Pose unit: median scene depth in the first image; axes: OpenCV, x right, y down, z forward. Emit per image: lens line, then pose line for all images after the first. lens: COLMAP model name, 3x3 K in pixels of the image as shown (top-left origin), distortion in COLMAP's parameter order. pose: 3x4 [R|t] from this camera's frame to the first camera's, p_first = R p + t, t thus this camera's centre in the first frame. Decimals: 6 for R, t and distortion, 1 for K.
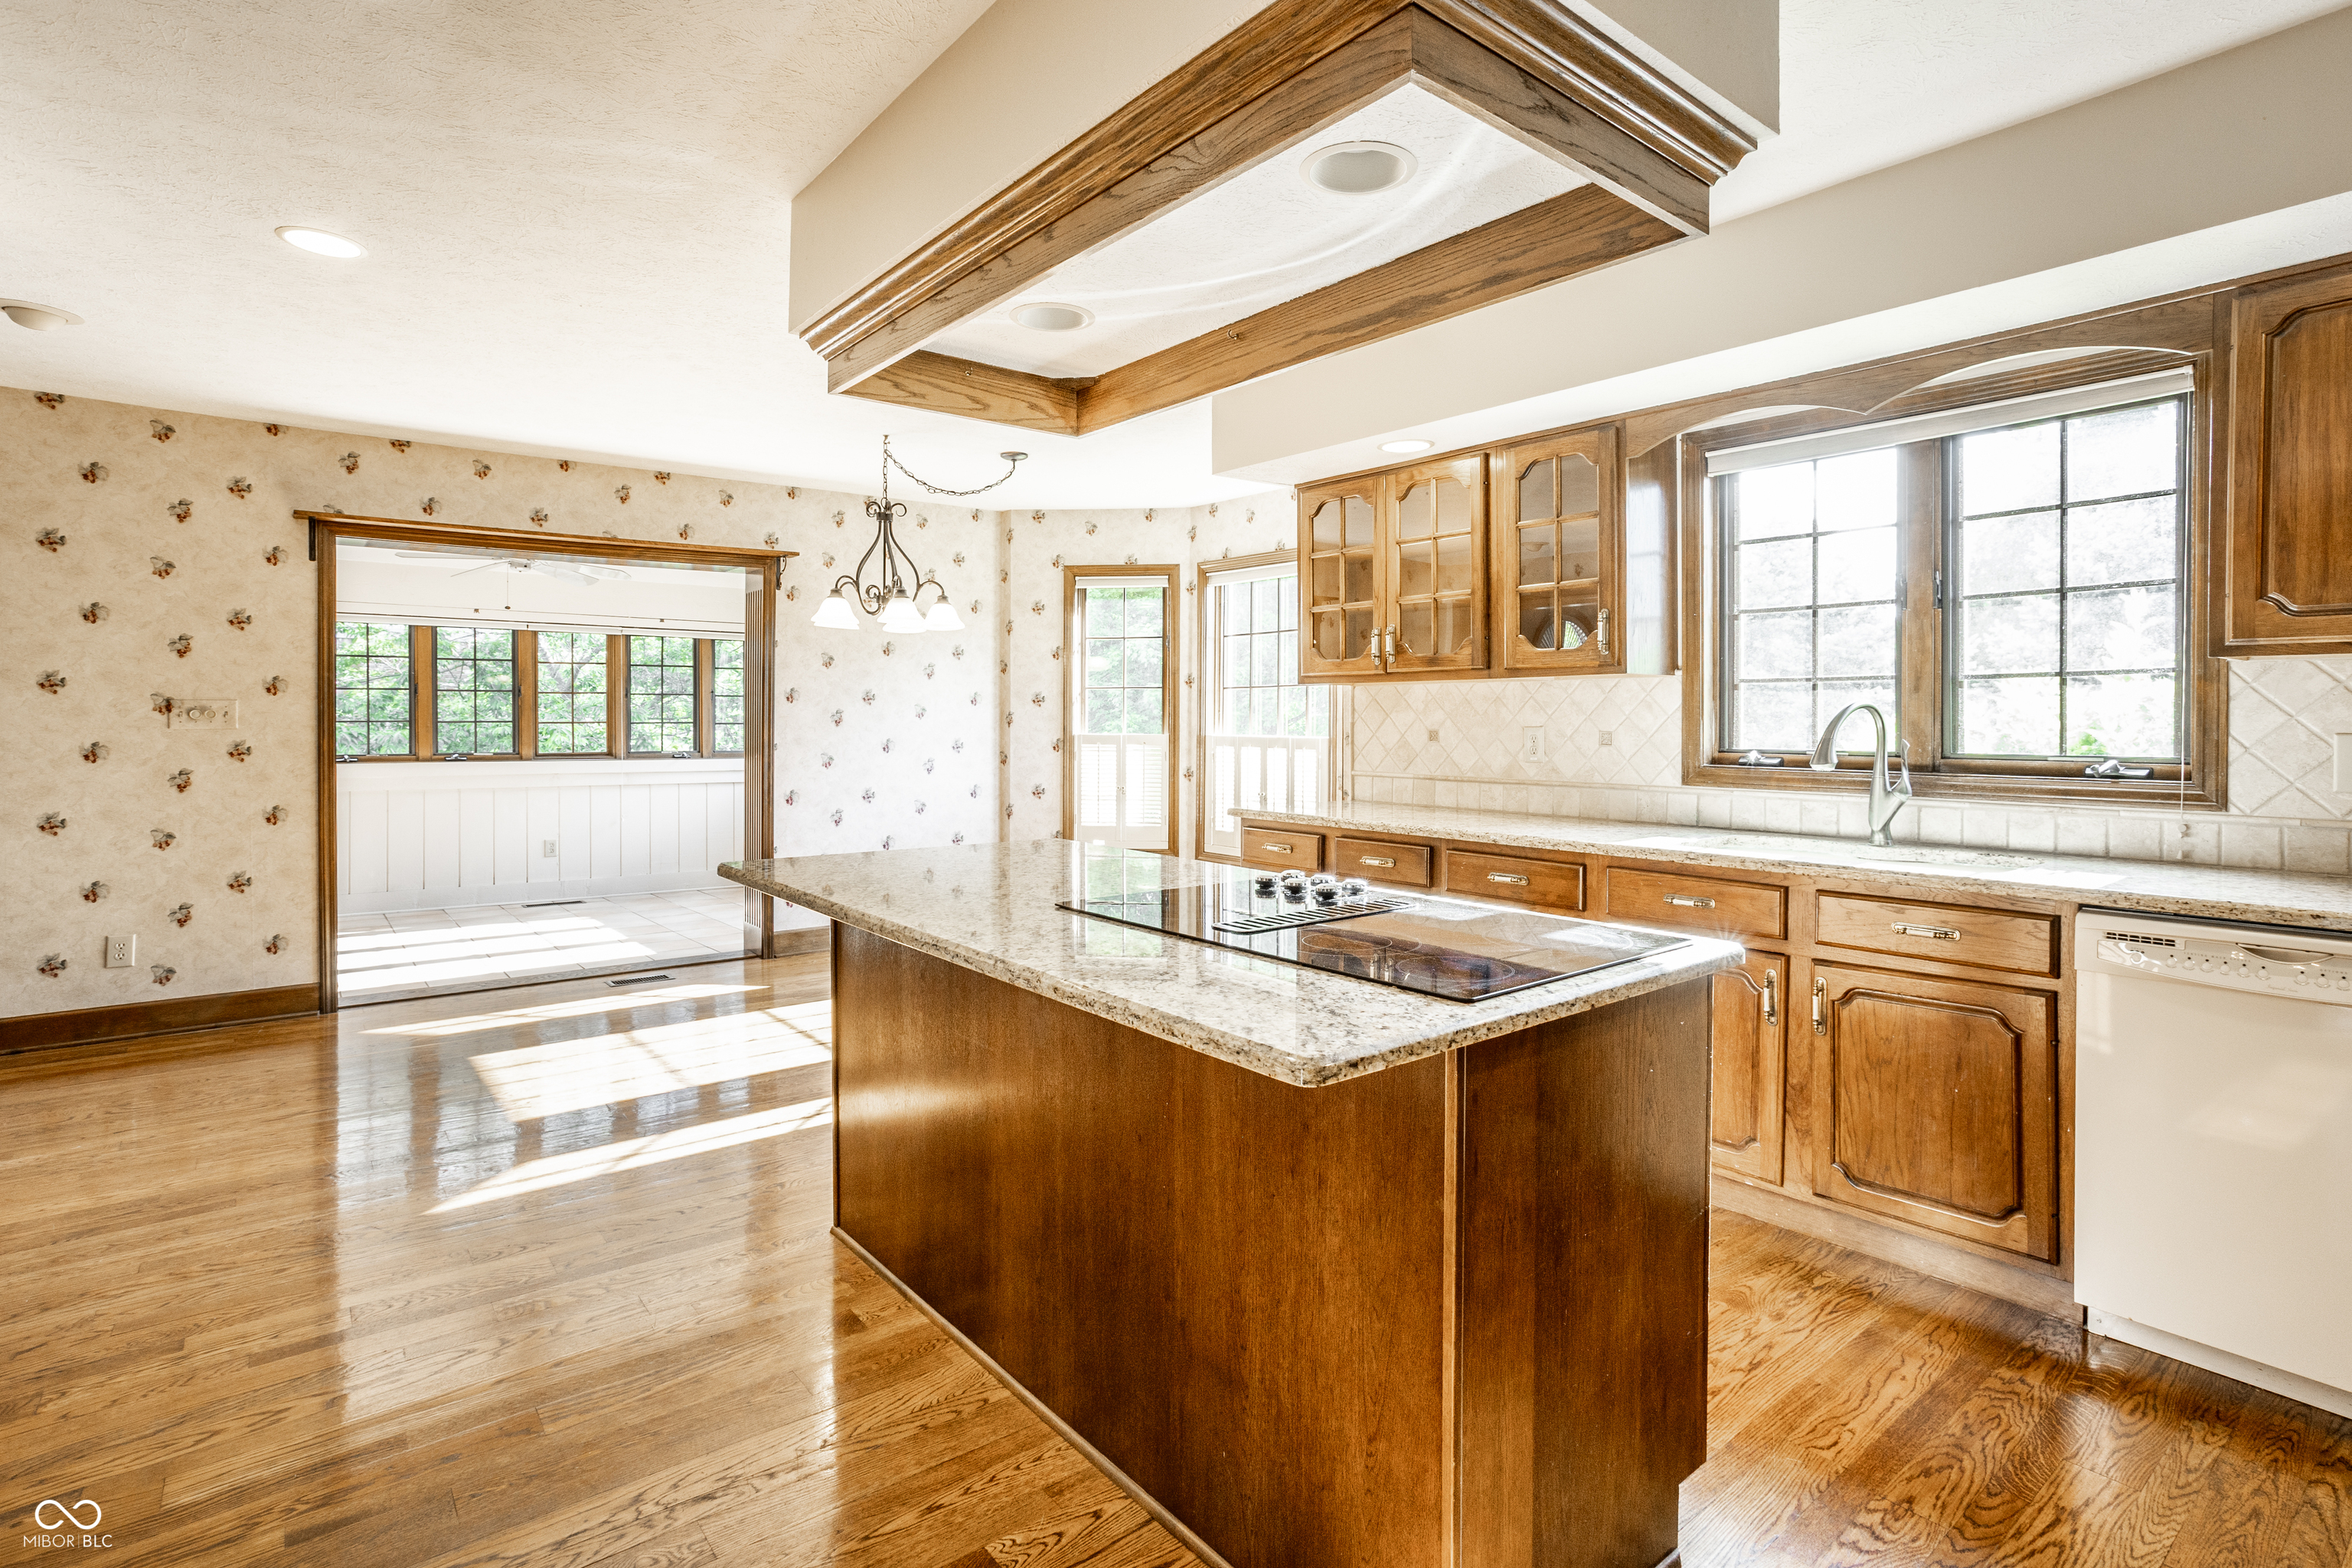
lens RADIAL K [[1165.7, 0, 1196.4], [0, 1165.7, 730.6], [0, 0, 1]] dist [-0.001727, 0.000161]
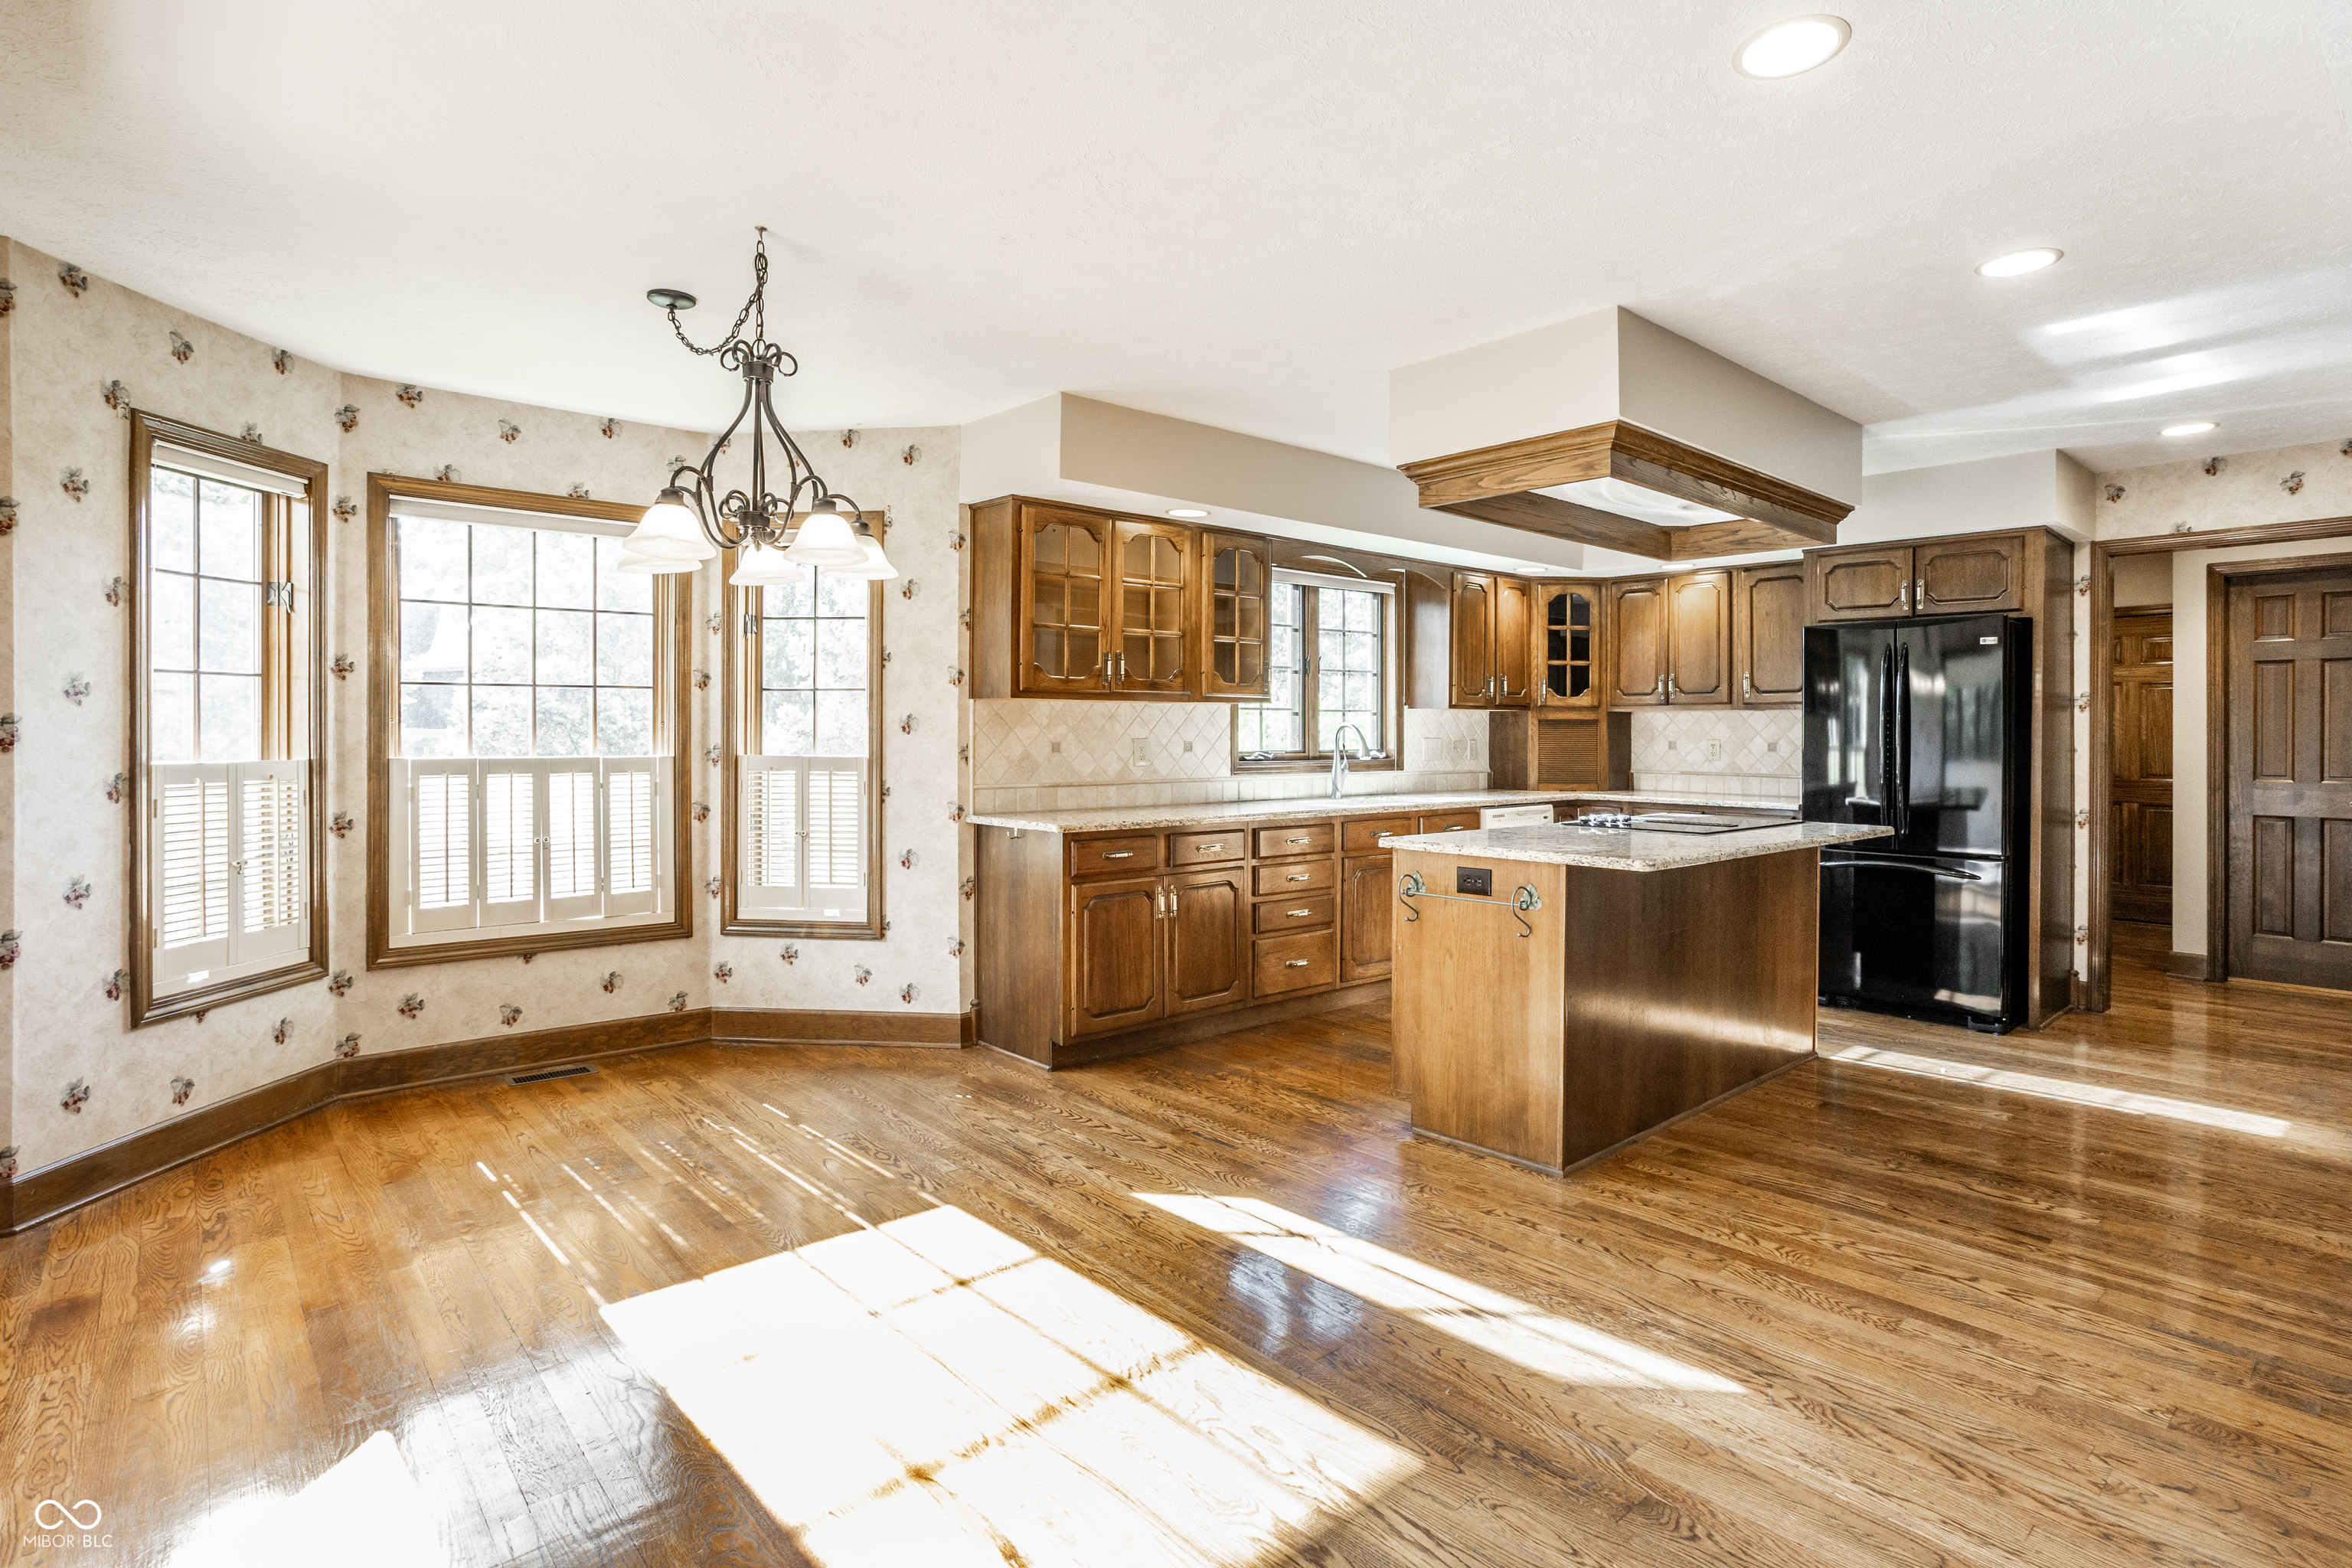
lens RADIAL K [[1165.7, 0, 1196.4], [0, 1165.7, 730.6], [0, 0, 1]] dist [-0.001727, 0.000161]
pose [[-0.027583, 0.003653, 0.999613, -0.951580], [0.010673, 0.999937, -0.003359, -0.006883], [-0.999563, 0.010576, -0.027620, 0.927656]]
